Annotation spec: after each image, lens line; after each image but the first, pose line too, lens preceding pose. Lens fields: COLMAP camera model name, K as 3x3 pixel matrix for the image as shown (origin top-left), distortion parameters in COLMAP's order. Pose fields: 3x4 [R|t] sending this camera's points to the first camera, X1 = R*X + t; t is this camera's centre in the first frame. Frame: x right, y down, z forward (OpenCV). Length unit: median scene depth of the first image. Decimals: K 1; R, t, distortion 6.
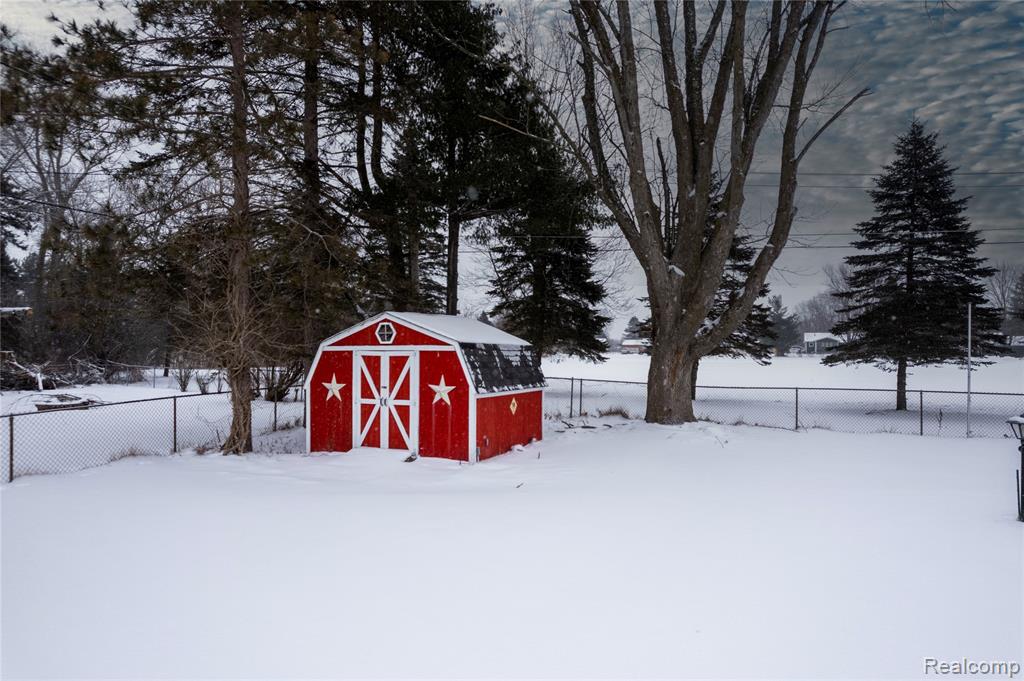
lens RADIAL K [[676.4, 0, 513.7], [0, 676.4, 288.5], [0, 0, 1]] dist [0.000671, 0.004448]
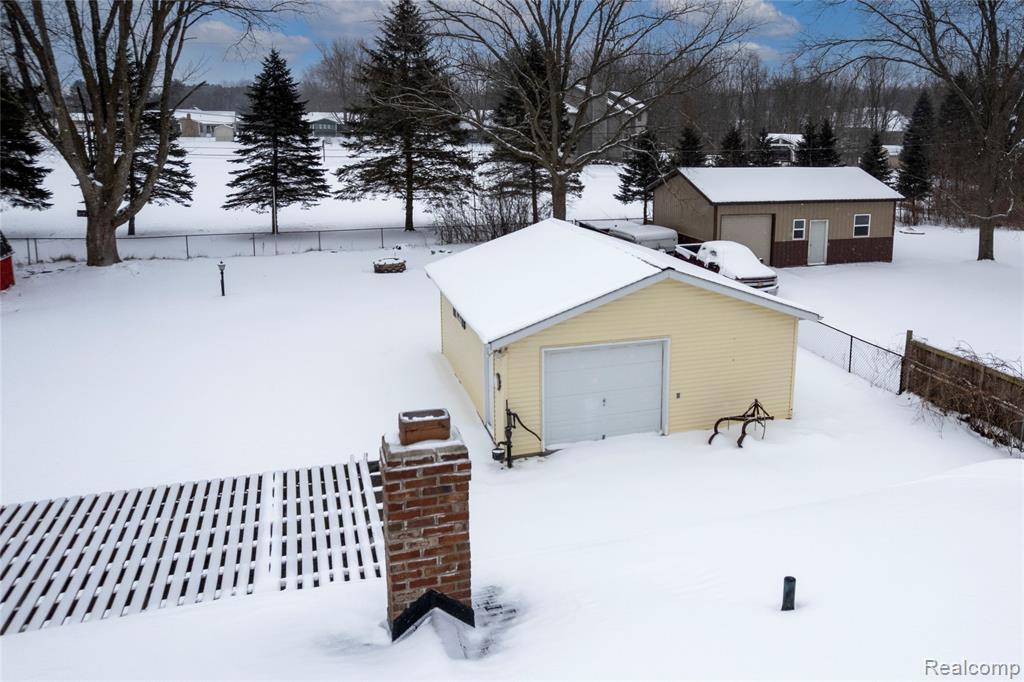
lens RADIAL K [[676.4, 0, 513.7], [0, 676.4, 289.0], [0, 0, 1]] dist [0.000671, 0.004448]
pose [[0.741905, -0.131315, 0.657520, -0.131095], [-0.067431, 0.961051, 0.268019, -0.265830], [-0.667105, -0.243182, 0.704154, -0.893508]]
